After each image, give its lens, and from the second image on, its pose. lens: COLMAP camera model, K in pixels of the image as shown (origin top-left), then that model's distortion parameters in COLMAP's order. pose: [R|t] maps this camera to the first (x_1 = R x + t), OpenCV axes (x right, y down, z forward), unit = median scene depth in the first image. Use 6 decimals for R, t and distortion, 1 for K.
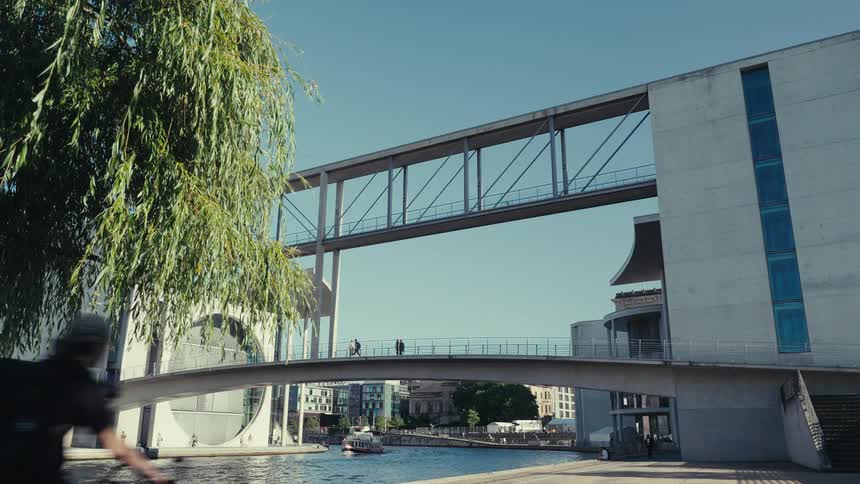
lens RADIAL K [[679.5, 0, 430.0], [0, 679.5, 242.0], [0, 0, 1]] dist [-0.015480, -0.006329]
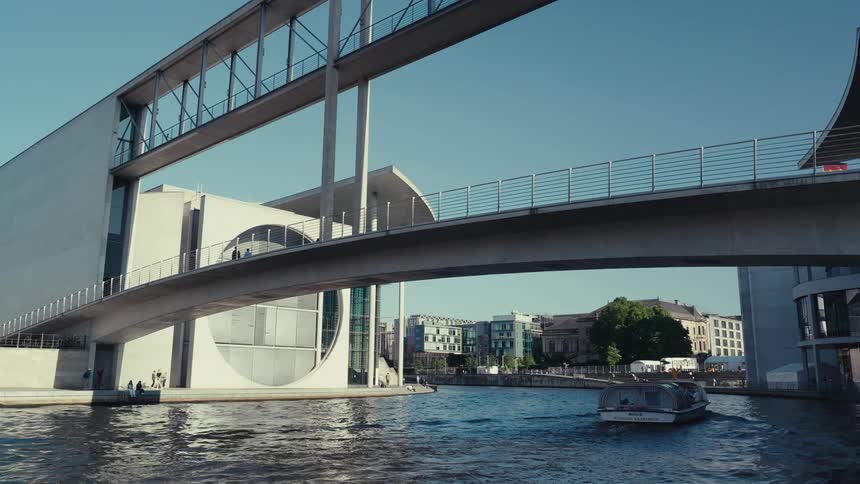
lens RADIAL K [[679.5, 0, 430.0], [0, 679.5, 242.0], [0, 0, 1]] dist [-0.015480, -0.006329]
pose [[0.979105, -0.039193, -0.199542, 0.012234], [0.055385, 0.995552, 0.076219, 0.033876], [0.195667, -0.085678, 0.976921, 0.114044]]
